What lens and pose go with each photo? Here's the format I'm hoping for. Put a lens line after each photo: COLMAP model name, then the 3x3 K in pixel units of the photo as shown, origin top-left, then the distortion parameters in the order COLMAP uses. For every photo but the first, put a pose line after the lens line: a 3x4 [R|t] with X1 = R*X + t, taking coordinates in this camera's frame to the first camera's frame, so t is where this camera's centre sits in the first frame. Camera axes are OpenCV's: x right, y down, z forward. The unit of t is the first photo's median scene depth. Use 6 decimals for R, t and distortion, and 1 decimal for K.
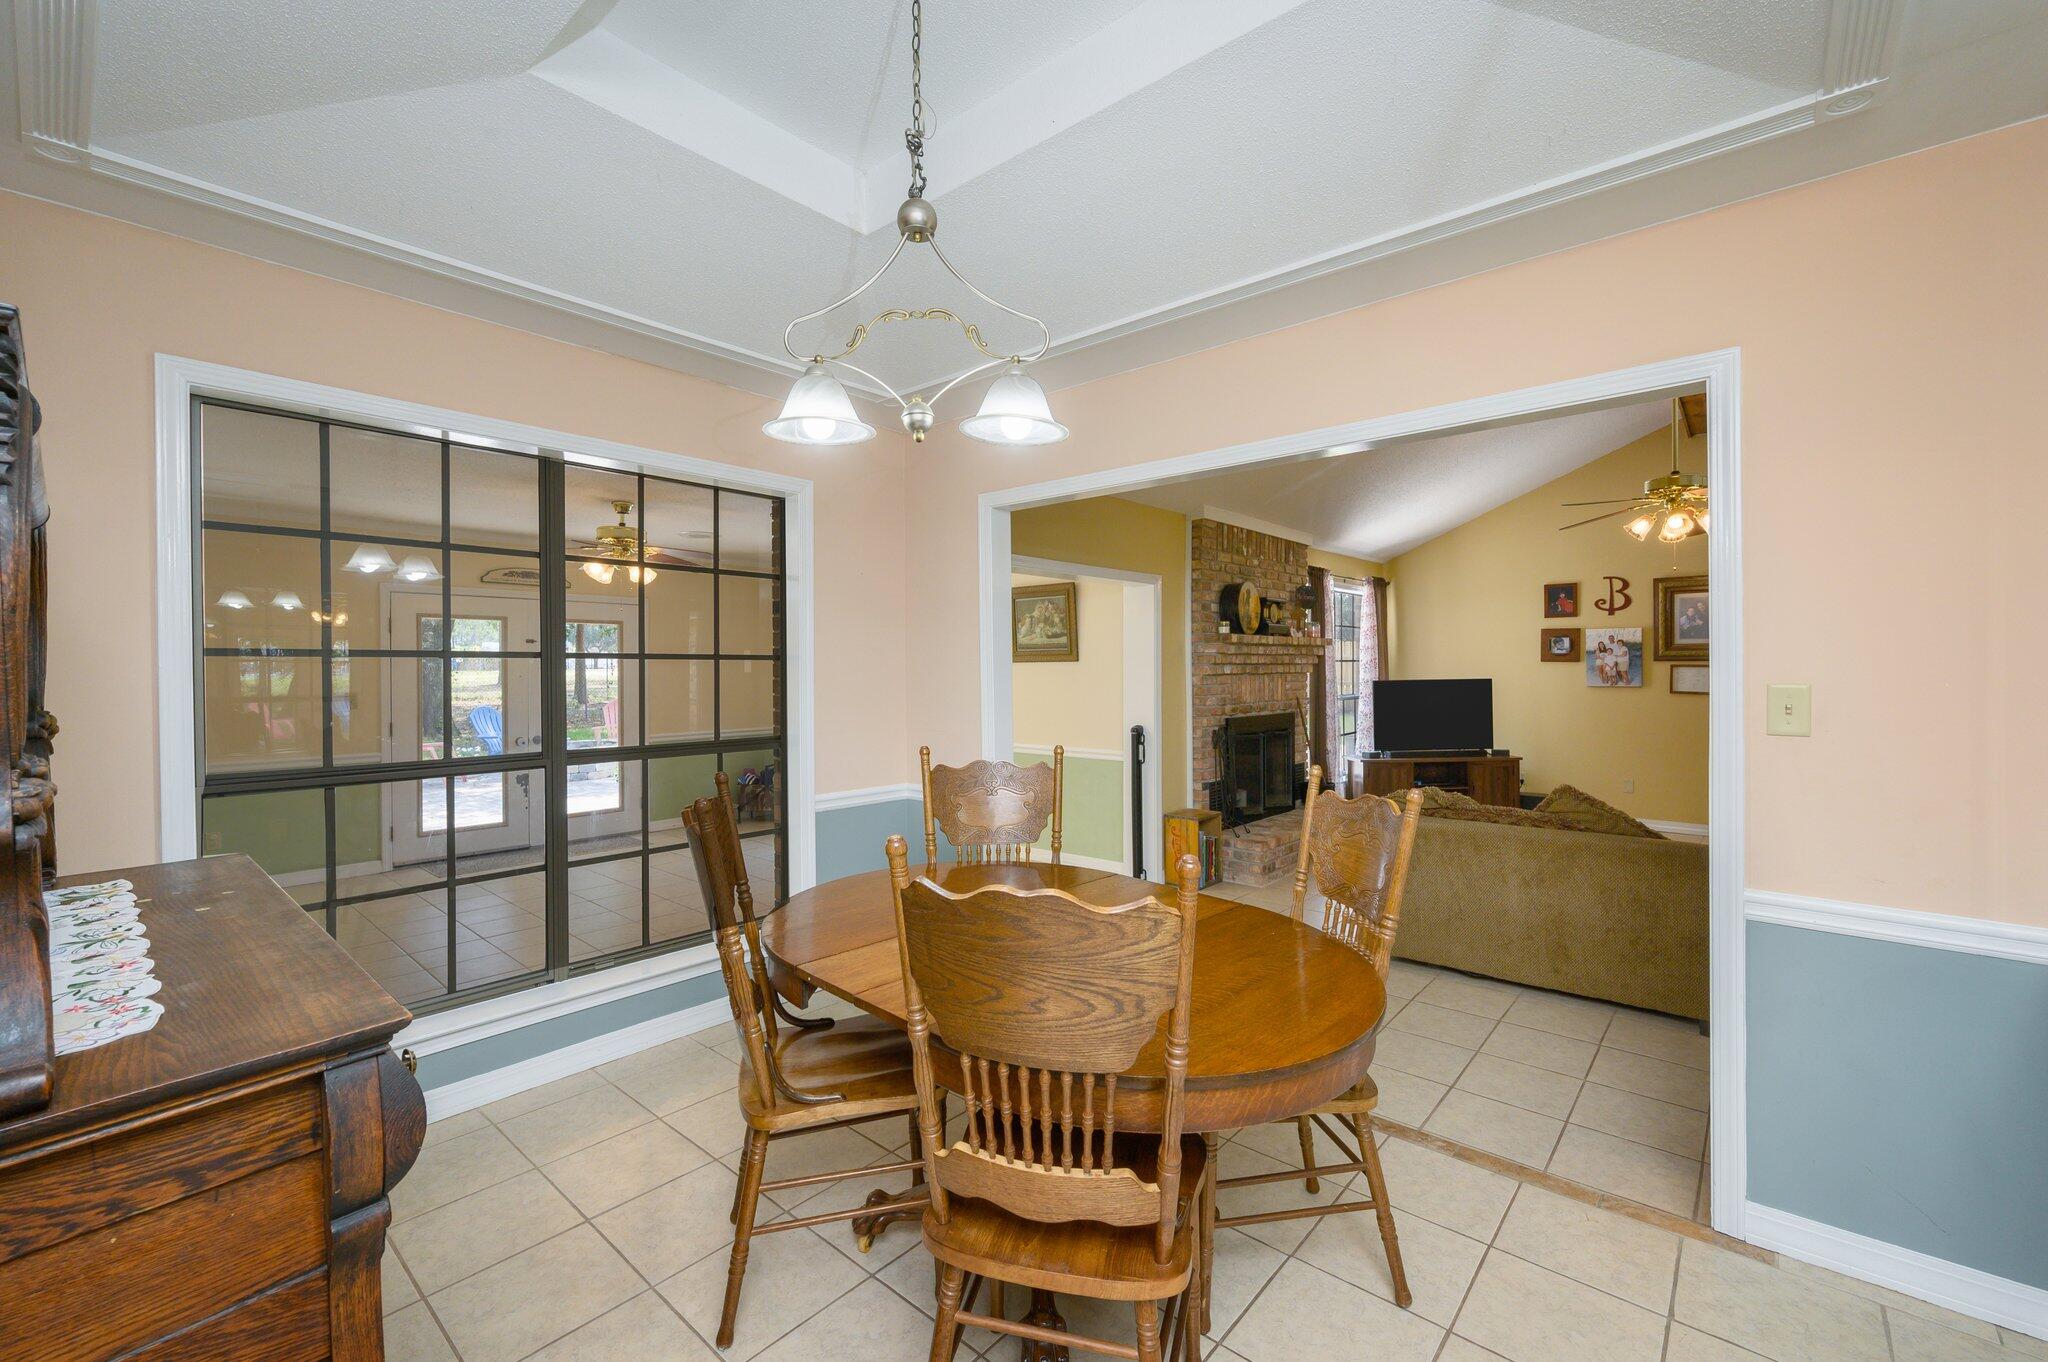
lens RADIAL K [[860.9, 0, 1027.6], [0, 860.9, 673.9], [0, 0, 1]] dist [0.000466, 0.000433]
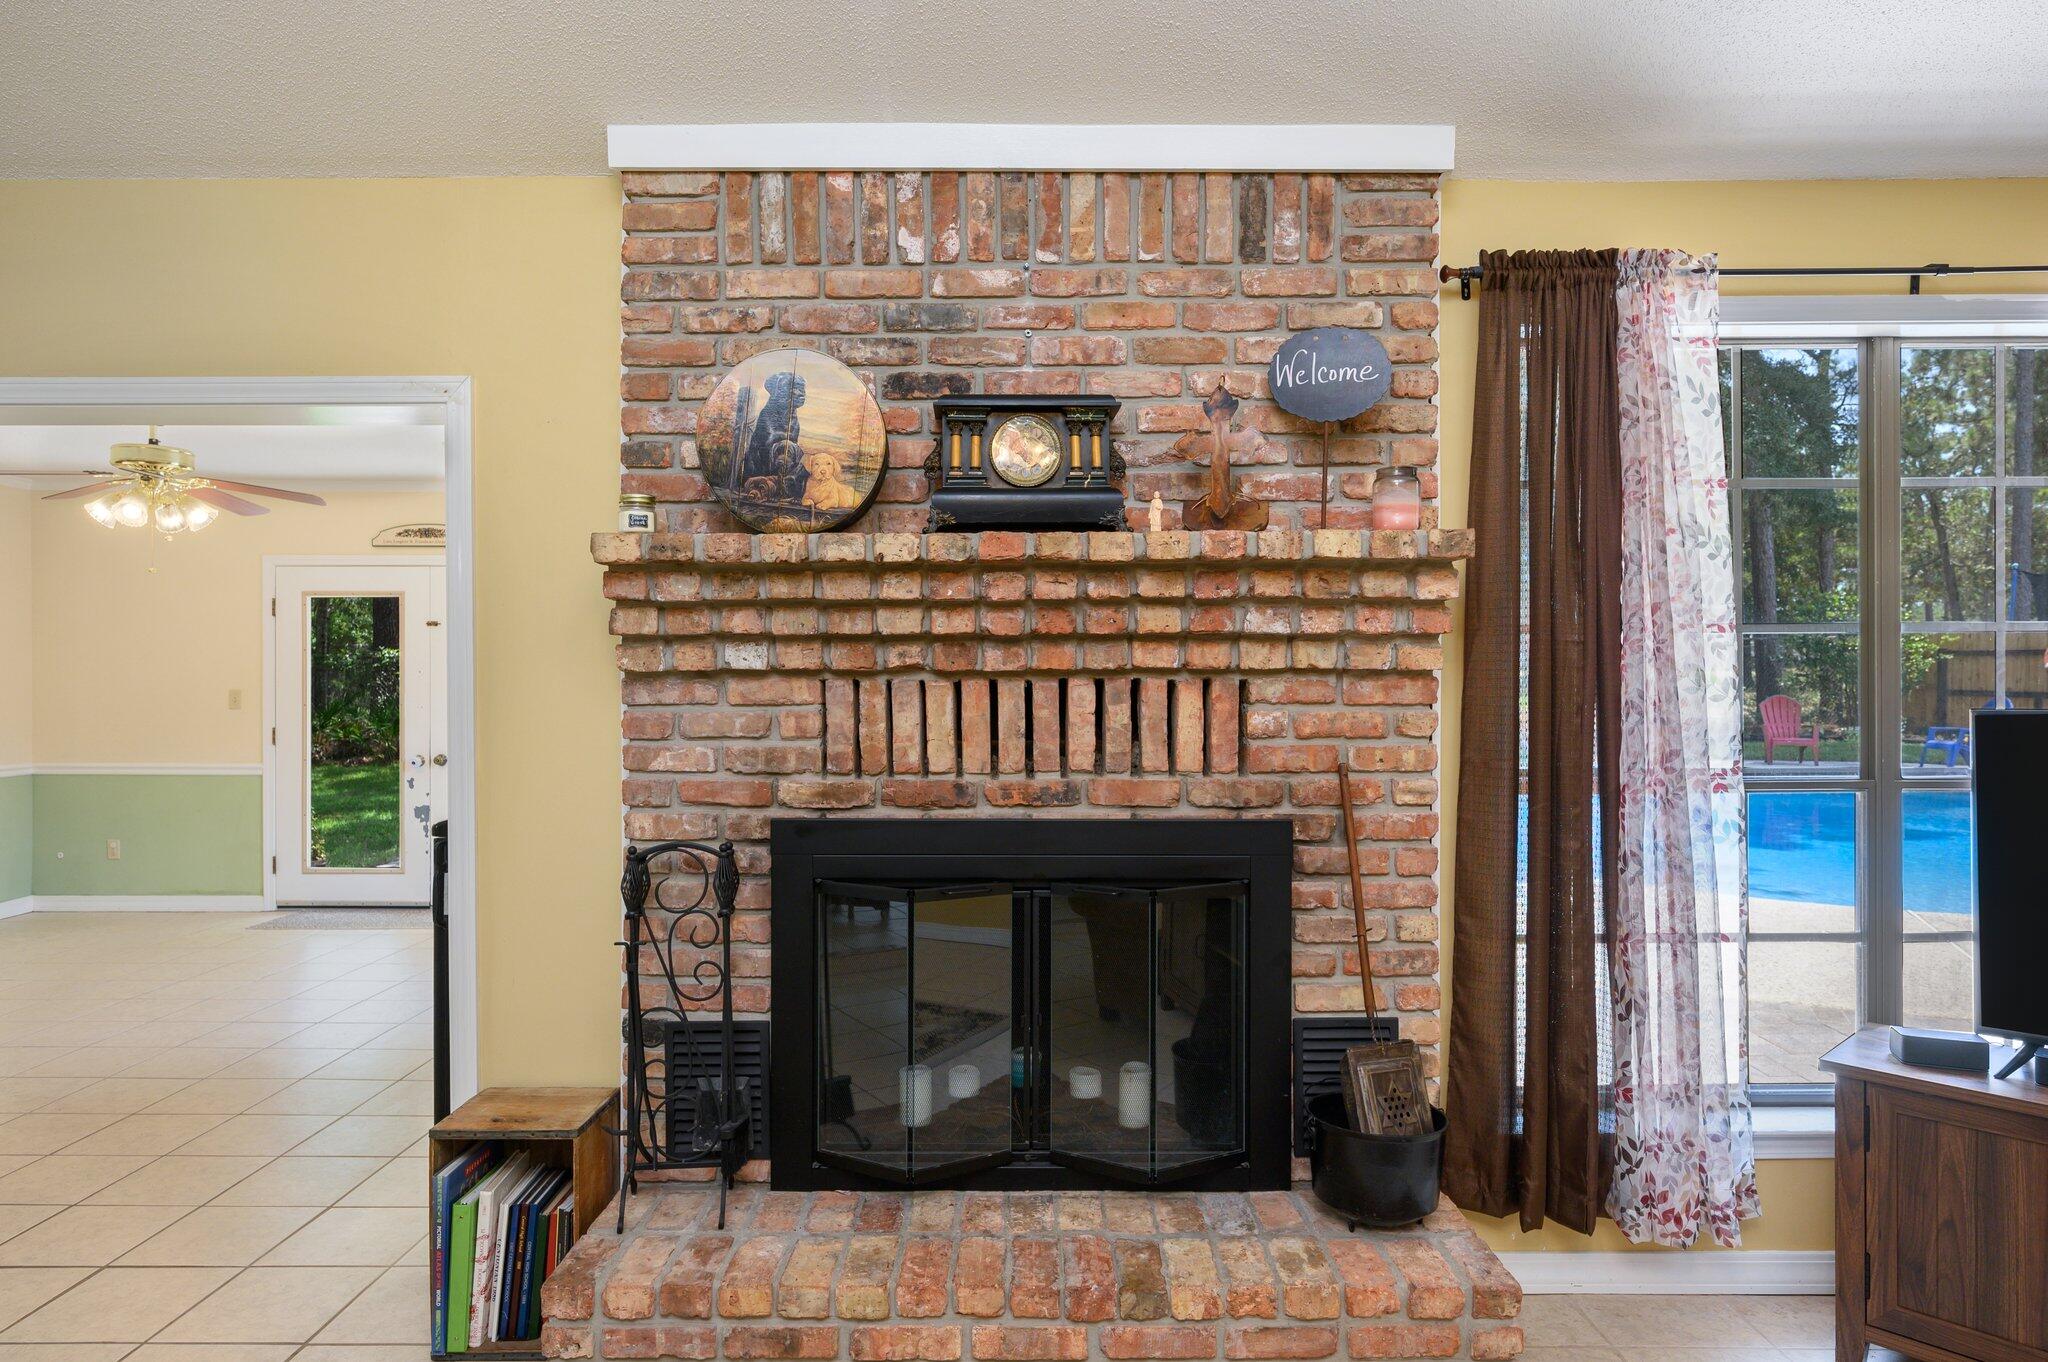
lens RADIAL K [[1227.7, 0, 1021.9], [0, 1227.7, 681.5], [0, 0, 1]] dist [-0.000383, 0.002799]
pose [[0.661403, 0.009771, -0.749967, 0.492003], [-0.006750, 0.999952, 0.007075, -0.000138], [0.750001, 0.000383, 0.661437, 0.633320]]
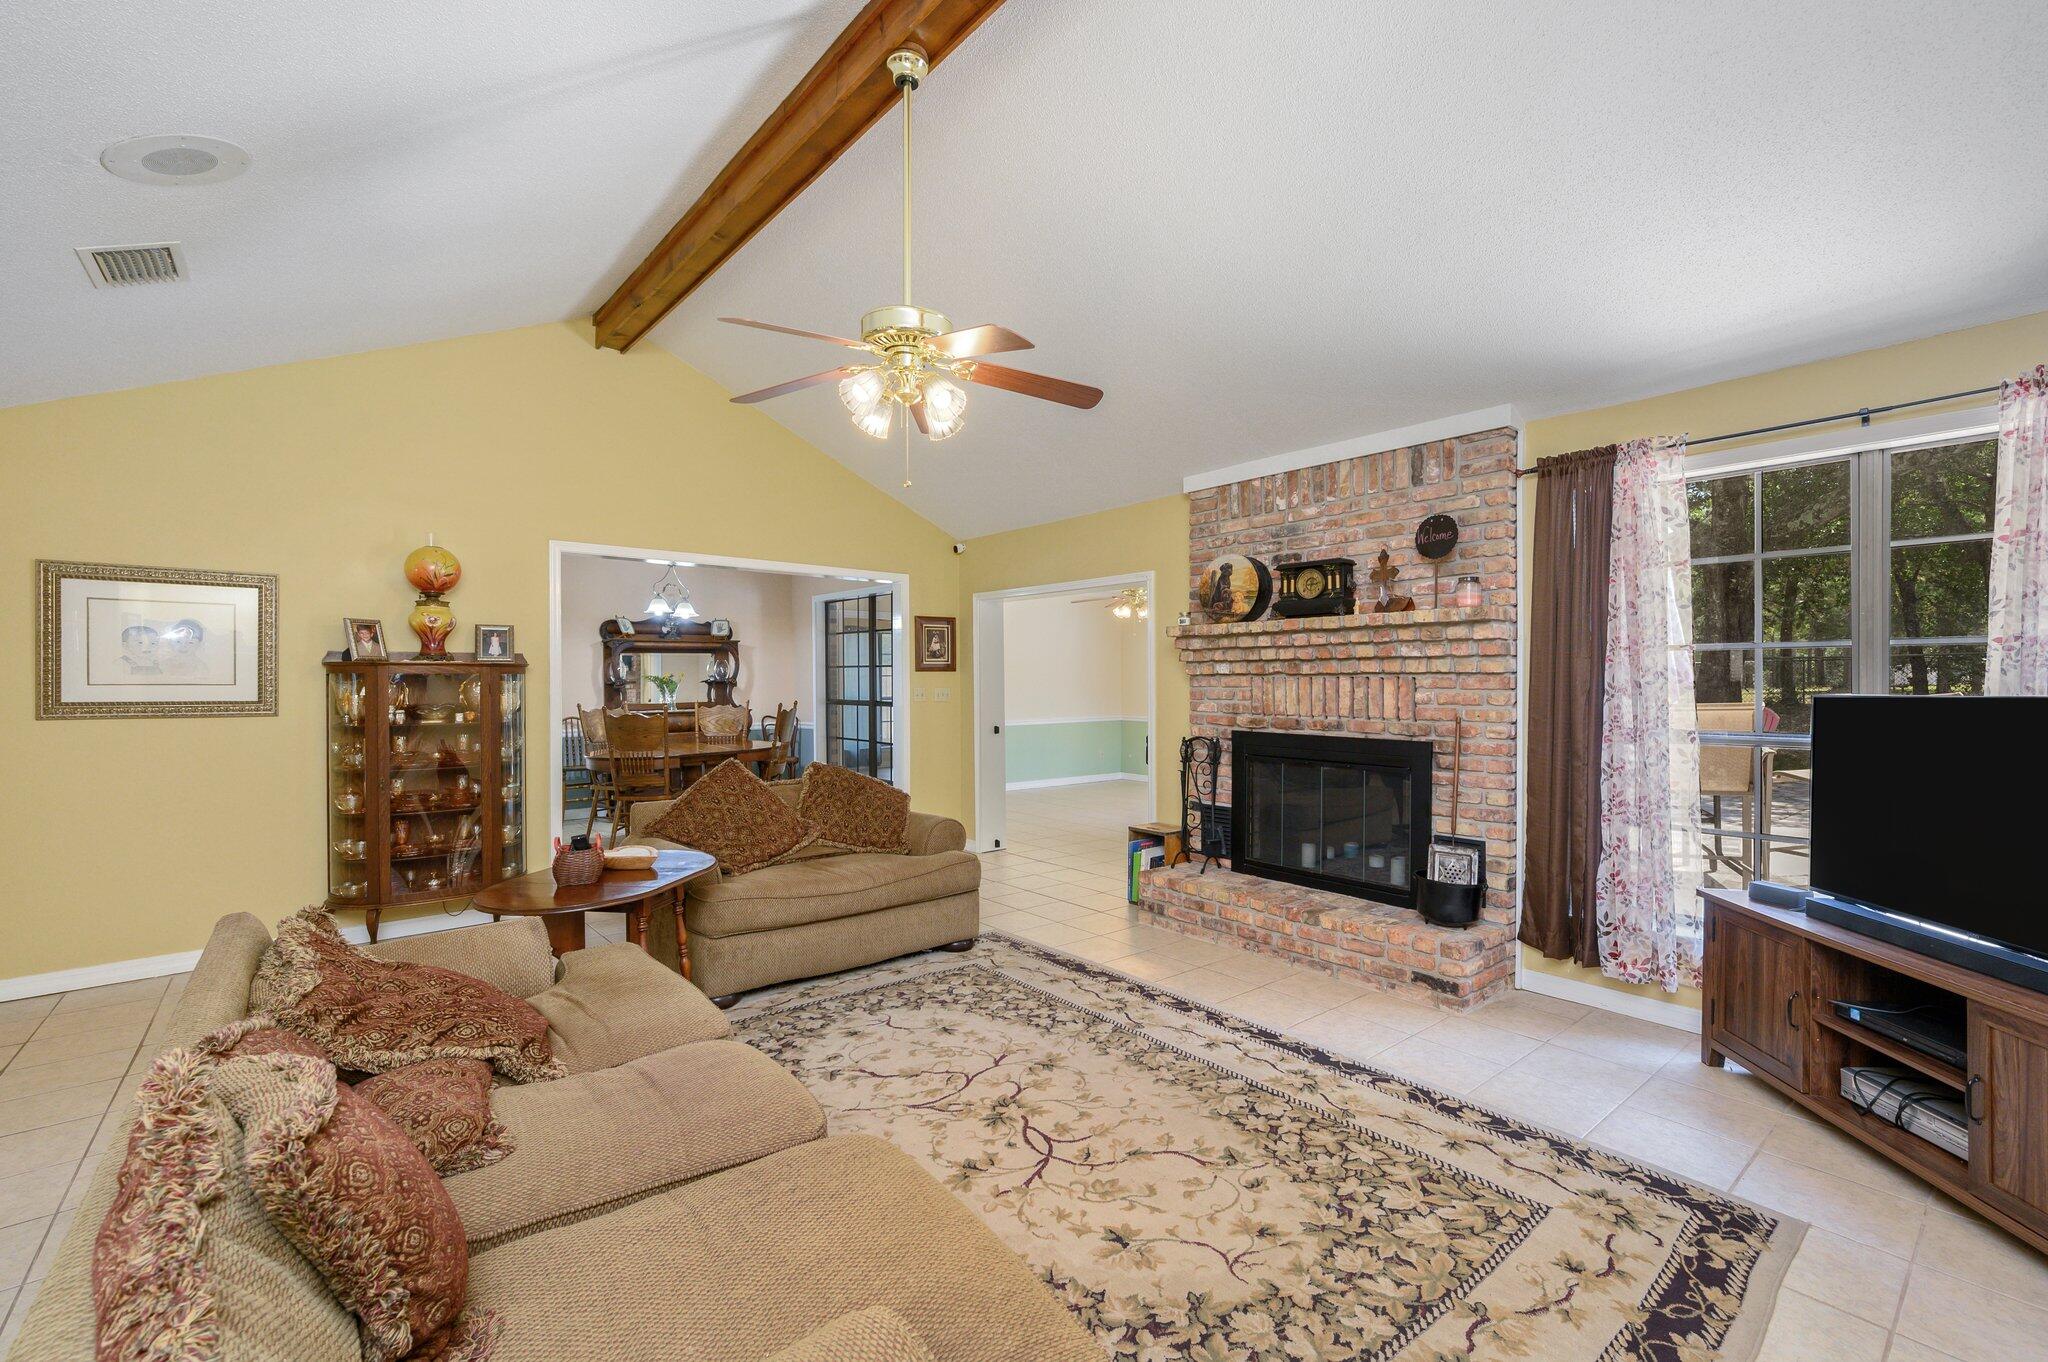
lens RADIAL K [[860.9, 0, 1024.8], [0, 860.9, 685.9], [0, 0, 1]] dist [0.000466, 0.000433]
pose [[-0.154147, 0.012848, -0.987964, 0.837874], [-0.004771, 0.999894, 0.013748, 0.000746], [0.988036, 0.006833, -0.154070, 0.754769]]
